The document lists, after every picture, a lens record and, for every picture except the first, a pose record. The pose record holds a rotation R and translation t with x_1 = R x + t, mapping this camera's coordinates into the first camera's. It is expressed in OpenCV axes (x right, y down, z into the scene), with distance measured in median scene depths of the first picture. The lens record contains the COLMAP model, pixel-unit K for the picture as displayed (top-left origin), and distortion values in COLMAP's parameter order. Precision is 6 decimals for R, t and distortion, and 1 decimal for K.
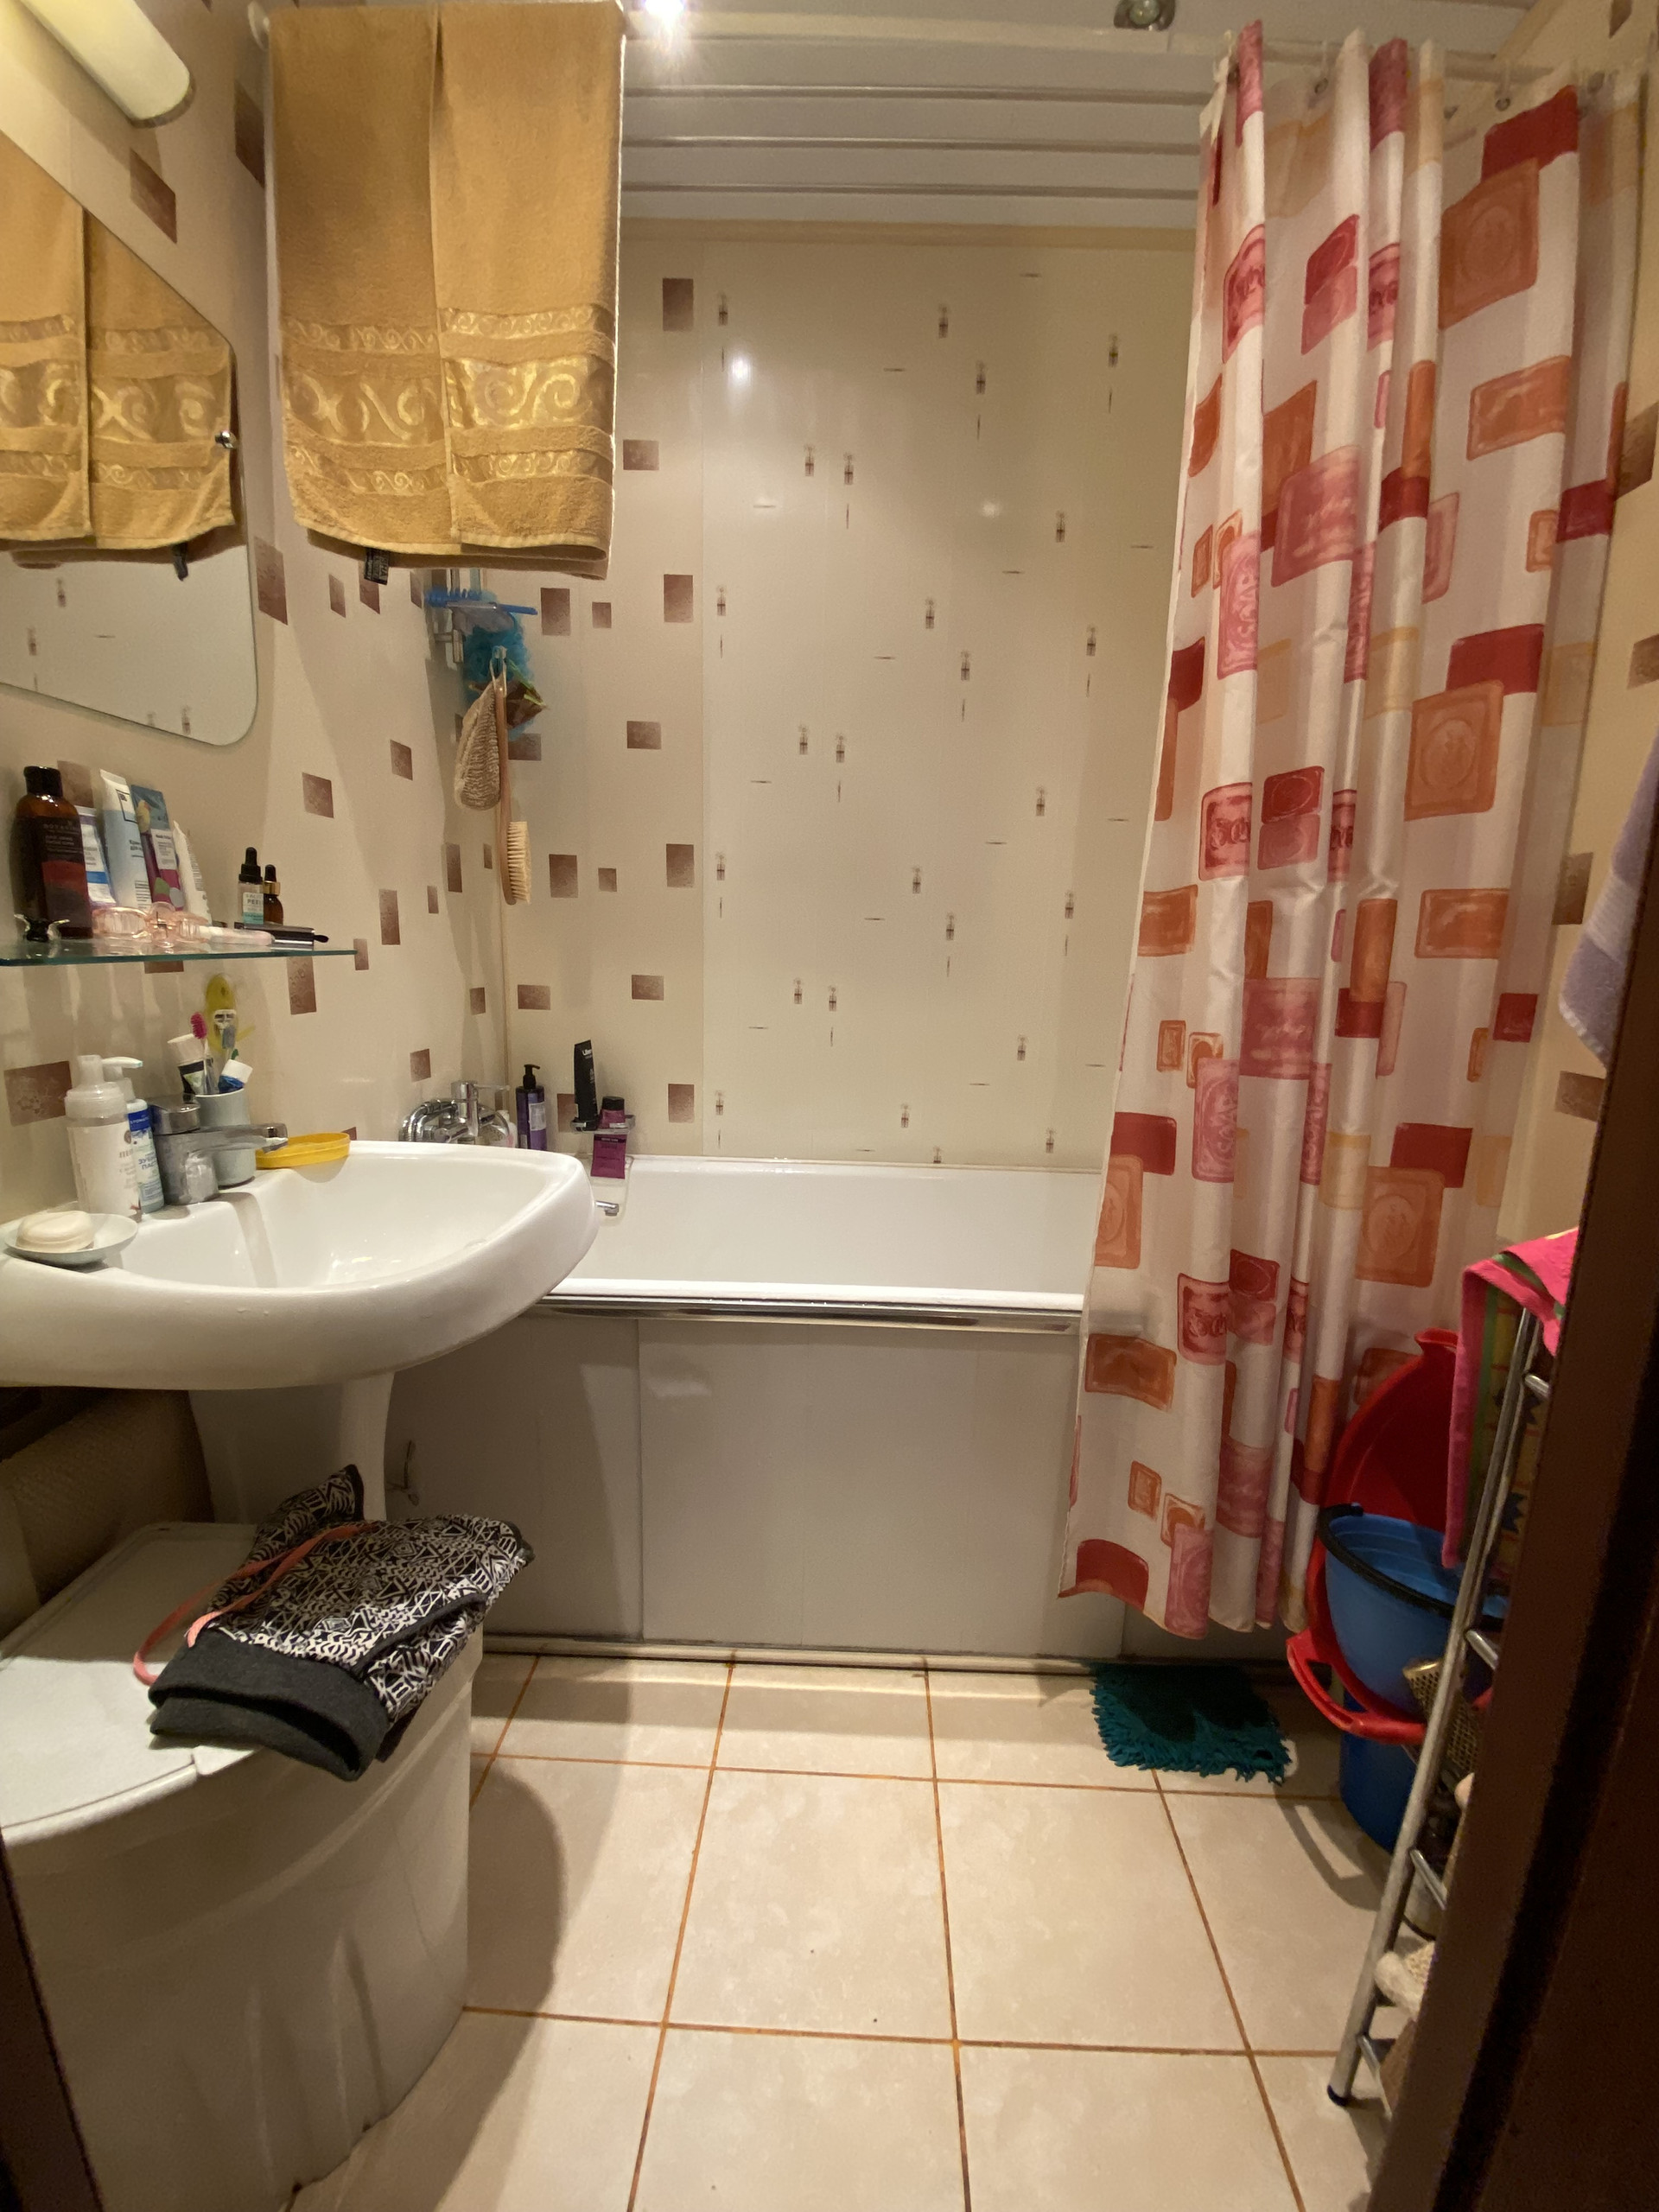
lens RADIAL K [[931.6, 0, 793.8], [0, 931.6, 1107.7], [0, 0, 1]] dist [0.026800, -0.023577]
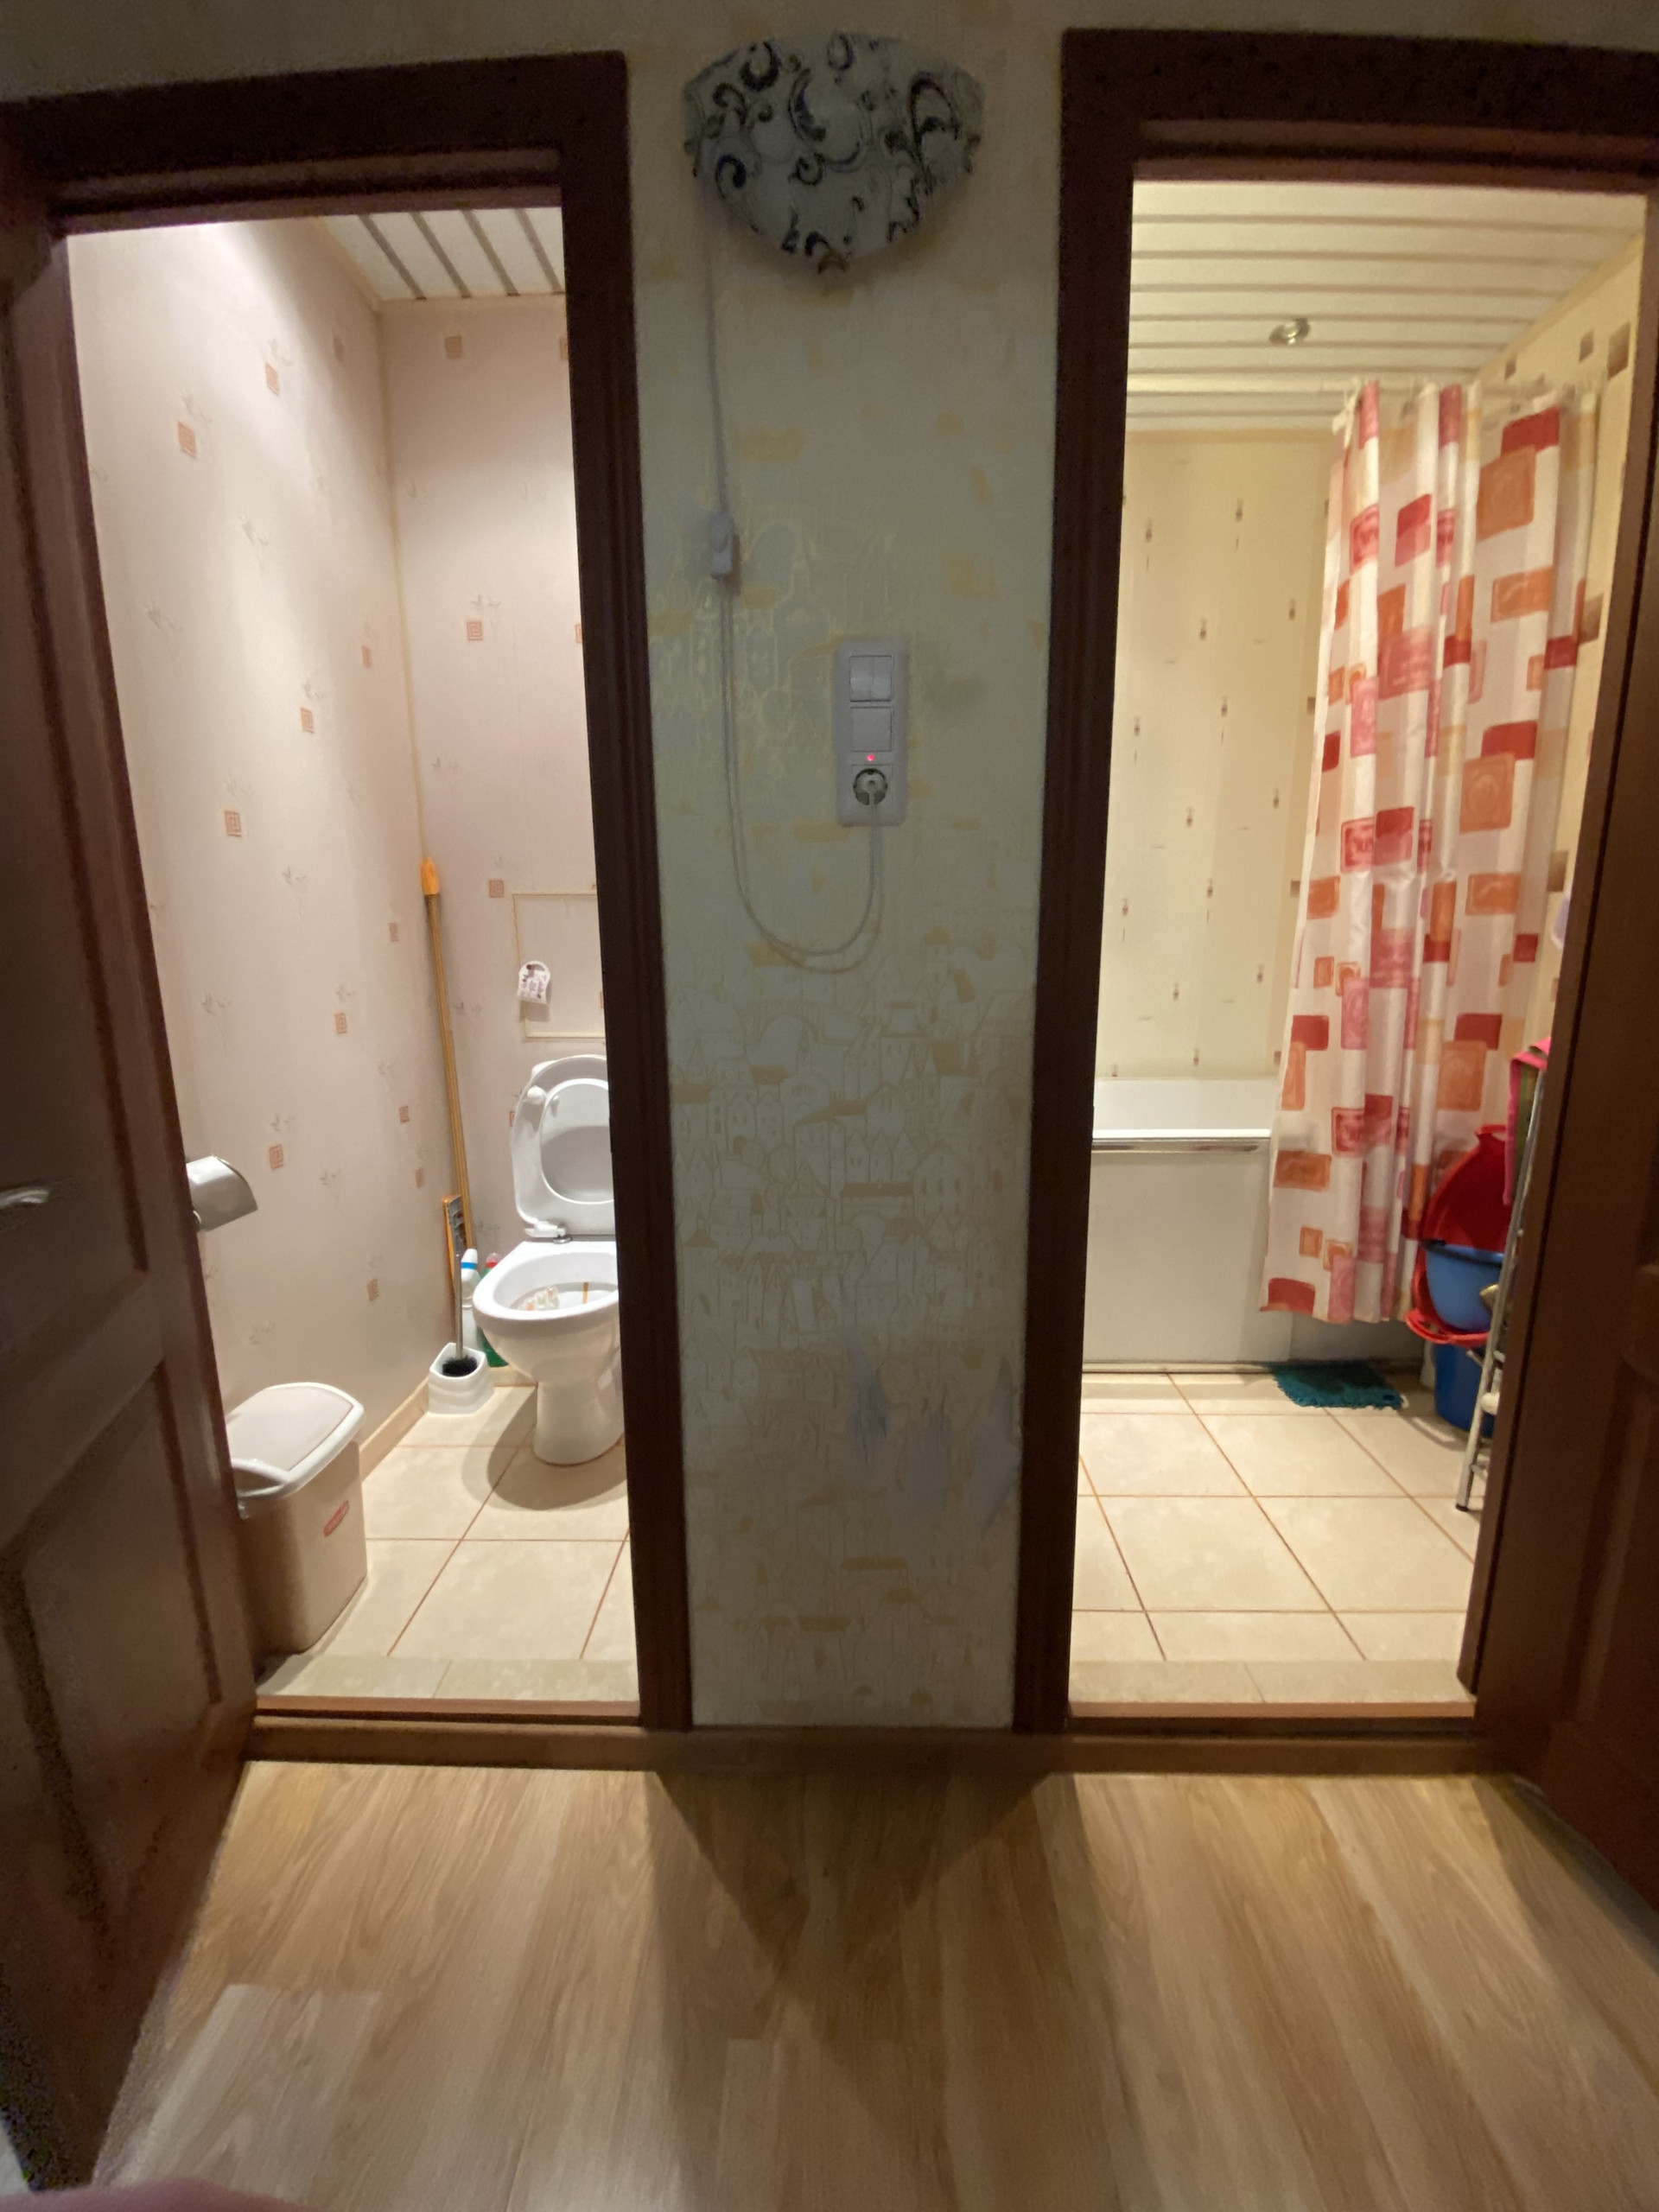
lens RADIAL K [[902.1, 0, 833.9], [0, 902.1, 1105.5], [0, 0, 1]] dist [0.045210, -0.033574]
pose [[0.999126, -0.038652, 0.015913, -0.541582], [0.038450, 0.999178, 0.012836, 0.124314], [-0.016396, -0.012213, 0.999791, -0.665516]]
